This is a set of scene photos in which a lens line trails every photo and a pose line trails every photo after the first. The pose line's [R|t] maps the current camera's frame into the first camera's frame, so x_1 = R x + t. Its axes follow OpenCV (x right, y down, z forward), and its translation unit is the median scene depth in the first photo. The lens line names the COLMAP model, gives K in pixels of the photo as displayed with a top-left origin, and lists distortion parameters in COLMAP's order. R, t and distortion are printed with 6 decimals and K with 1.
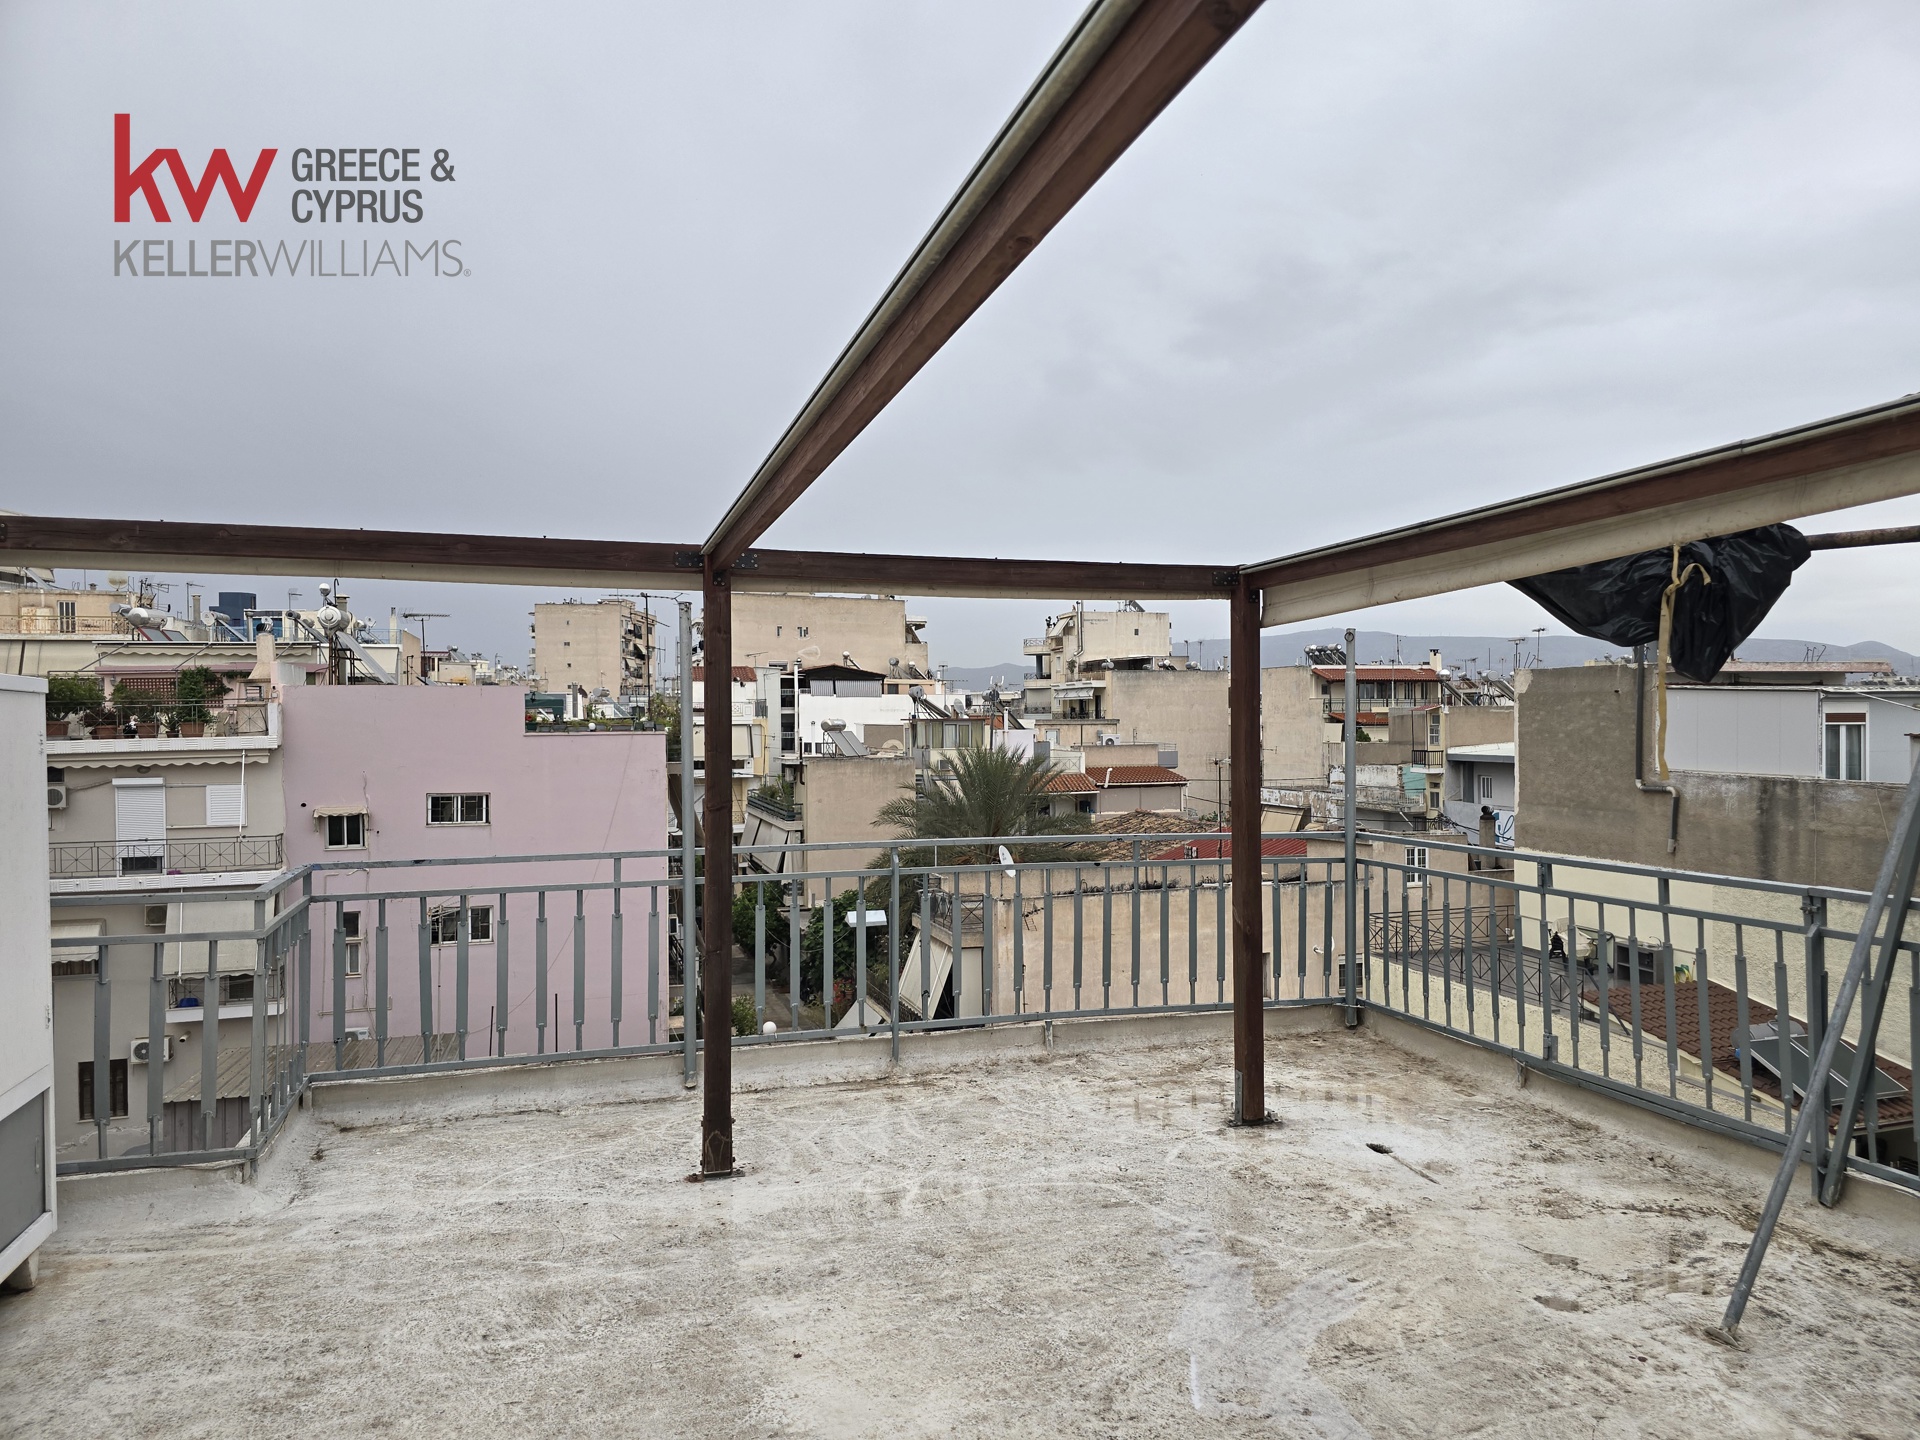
lens RADIAL K [[1291.7, 0, 959.9], [0, 1291.7, 724.7], [0, 0, 1]] dist [0.047508, -0.034721]
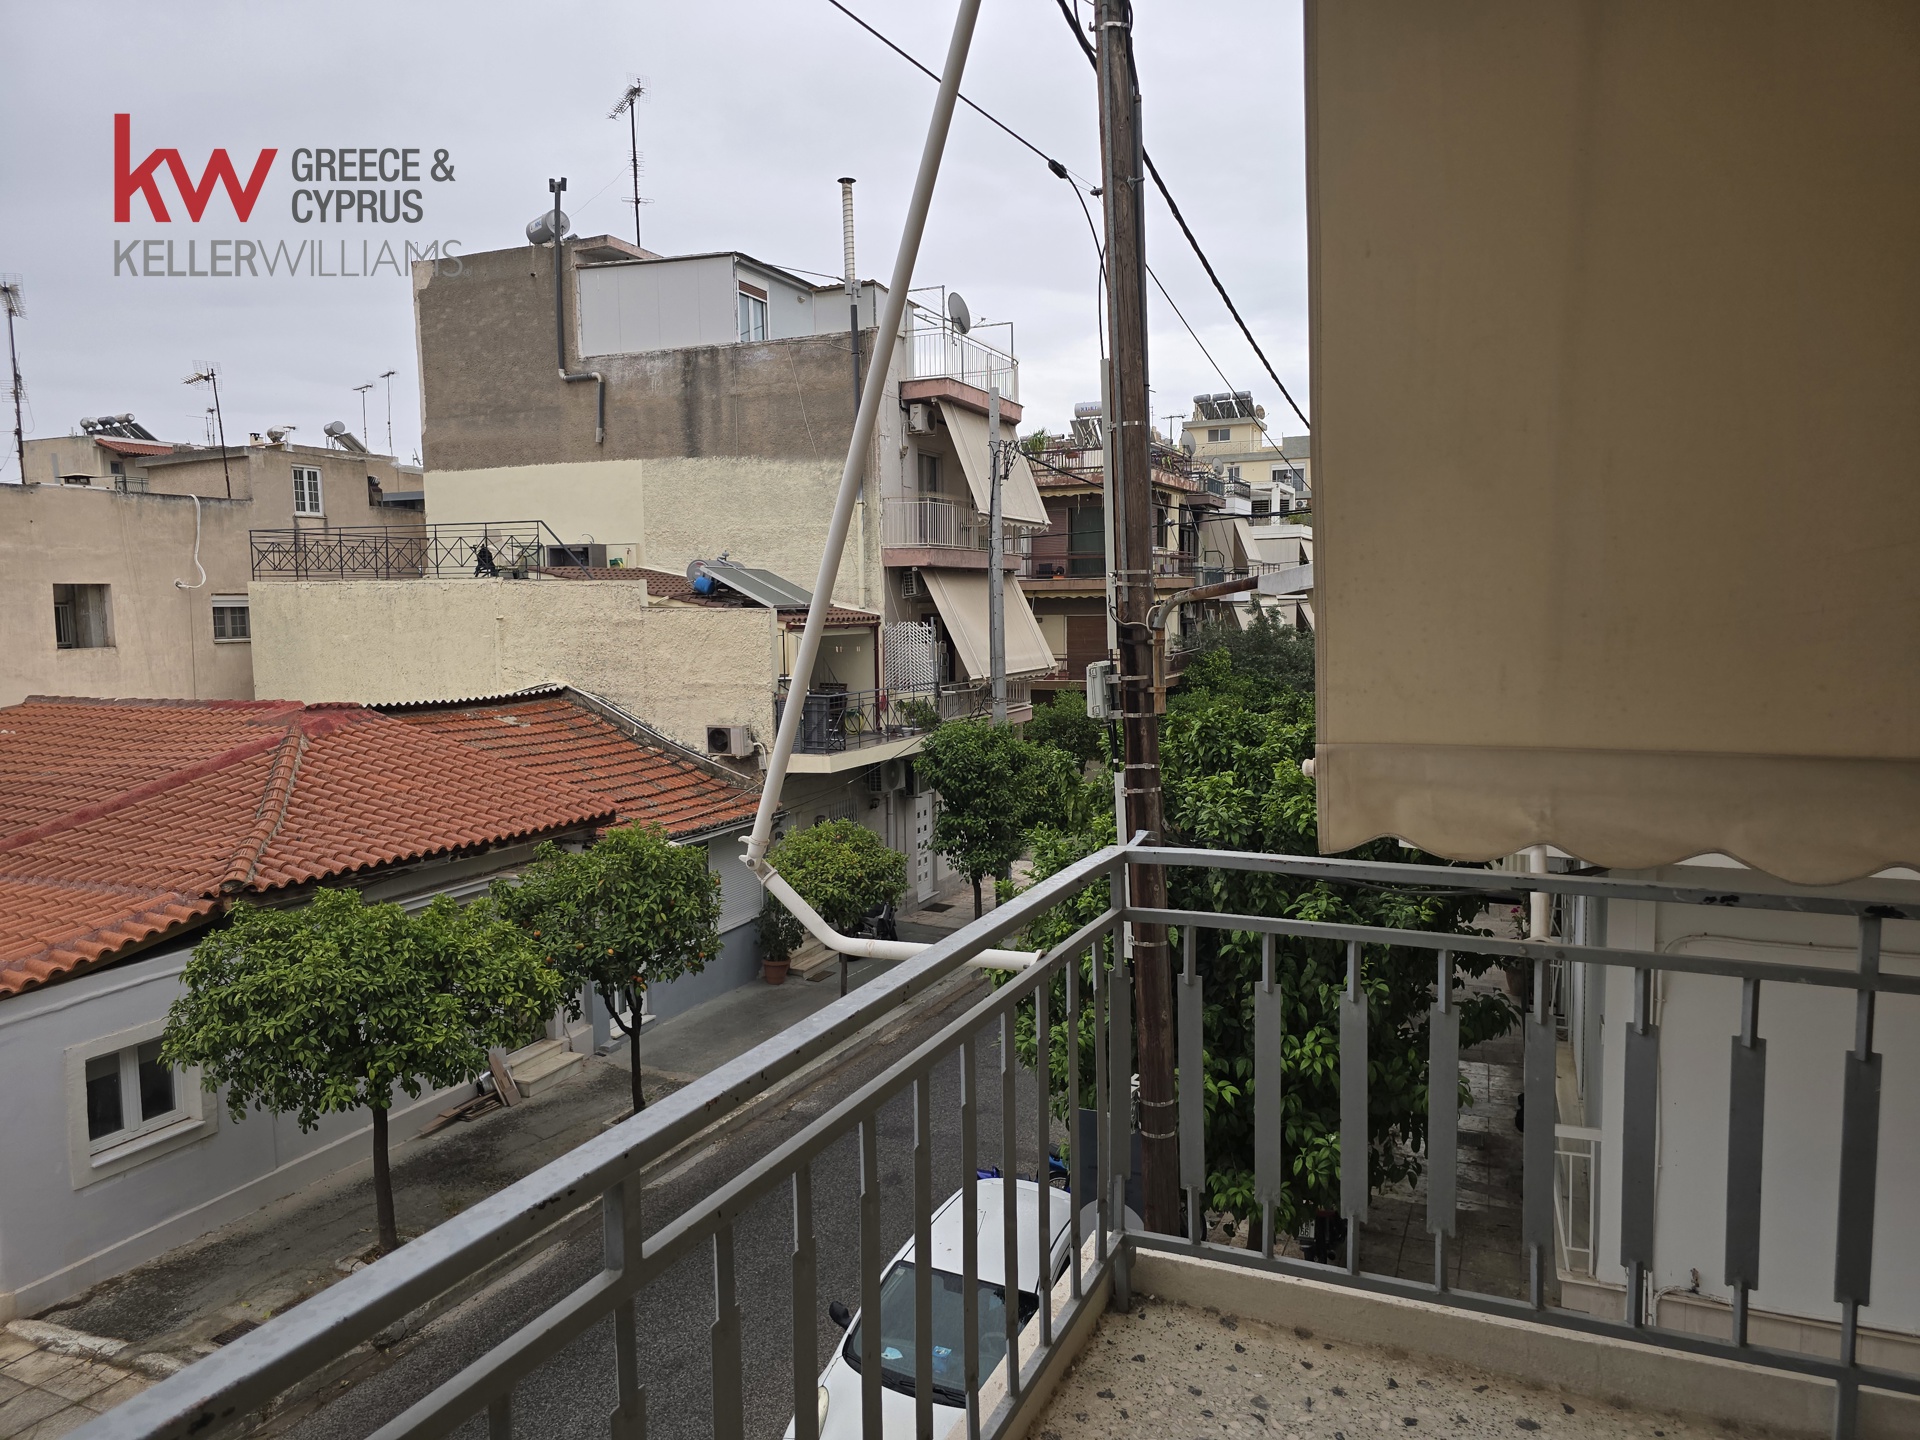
lens RADIAL K [[1291.7, 0, 960.9], [0, 1291.7, 719.4], [0, 0, 1]] dist [0.047508, -0.034721]
pose [[0.653820, -0.073534, 0.753069, -0.007375], [0.015434, 0.996355, 0.083890, 0.218744], [-0.756493, -0.043226, 0.652572, 0.175916]]
